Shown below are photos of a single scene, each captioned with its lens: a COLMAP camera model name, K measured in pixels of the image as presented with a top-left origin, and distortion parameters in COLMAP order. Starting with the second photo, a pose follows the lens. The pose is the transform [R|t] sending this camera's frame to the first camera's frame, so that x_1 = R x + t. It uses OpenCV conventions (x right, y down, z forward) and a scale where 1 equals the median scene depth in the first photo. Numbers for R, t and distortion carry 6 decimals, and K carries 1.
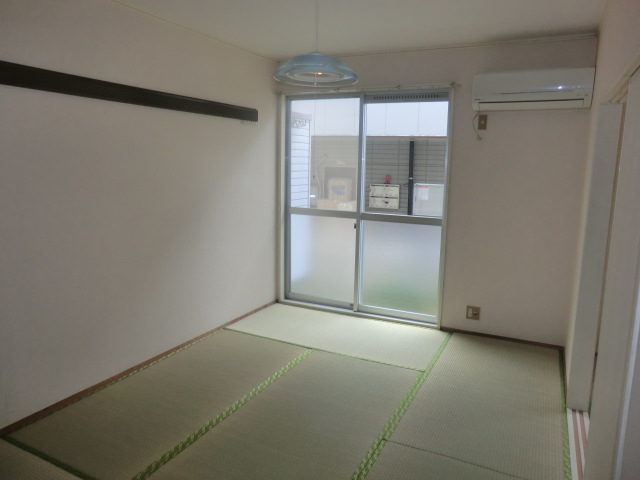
lens RADIAL K [[458.5, 0, 321.6], [0, 458.5, 235.7], [0, 0, 1]] dist [-0.097689, 0.095384]
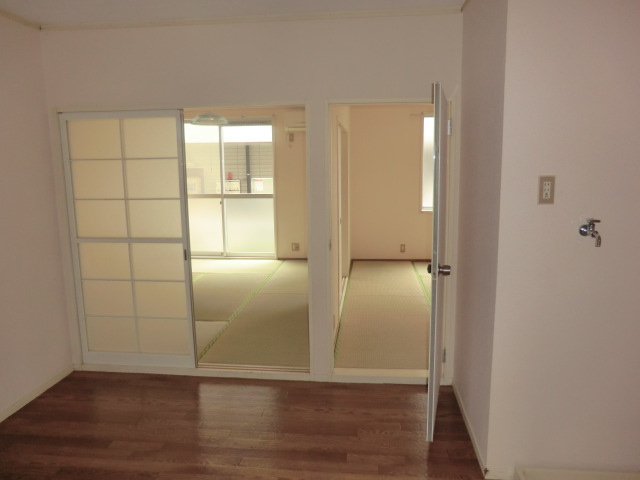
lens RADIAL K [[458.5, 0, 321.6], [0, 458.5, 235.7], [0, 0, 1]] dist [-0.097689, 0.095384]
pose [[0.934615, -0.082610, 0.345934, -0.155675], [0.082601, 0.996473, 0.014798, 0.097821], [-0.345936, 0.014744, 0.938142, -0.606189]]
